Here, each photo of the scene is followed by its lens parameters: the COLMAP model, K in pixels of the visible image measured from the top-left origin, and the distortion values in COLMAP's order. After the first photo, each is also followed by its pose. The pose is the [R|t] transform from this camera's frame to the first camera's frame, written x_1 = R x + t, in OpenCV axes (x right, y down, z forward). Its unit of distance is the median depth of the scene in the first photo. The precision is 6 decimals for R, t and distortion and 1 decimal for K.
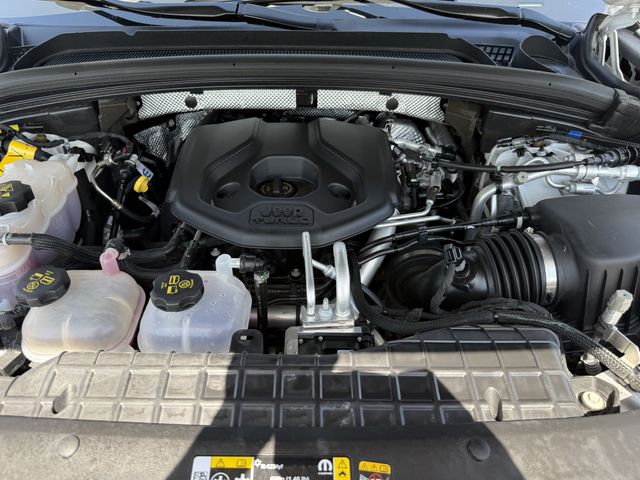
lens RADIAL K [[452.4, 0, 320.0], [0, 452.4, 240.0], [0, 0, 1]] dist [-0.004609, -0.004074]
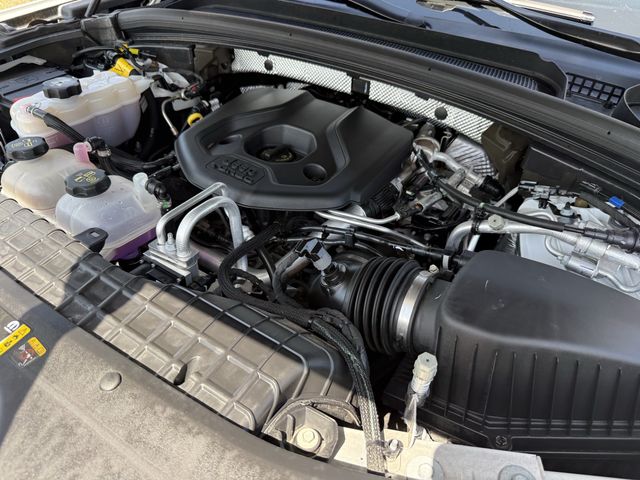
lens RADIAL K [[458.9, 0, 320.0], [0, 458.9, 240.0], [0, 0, 1]] dist [0.001293, 0.000354]
pose [[0.839164, 0.365492, -0.402766, 0.442435], [-0.377004, 0.924660, 0.053598, -0.025094], [0.392011, 0.106867, 0.913732, 0.092401]]
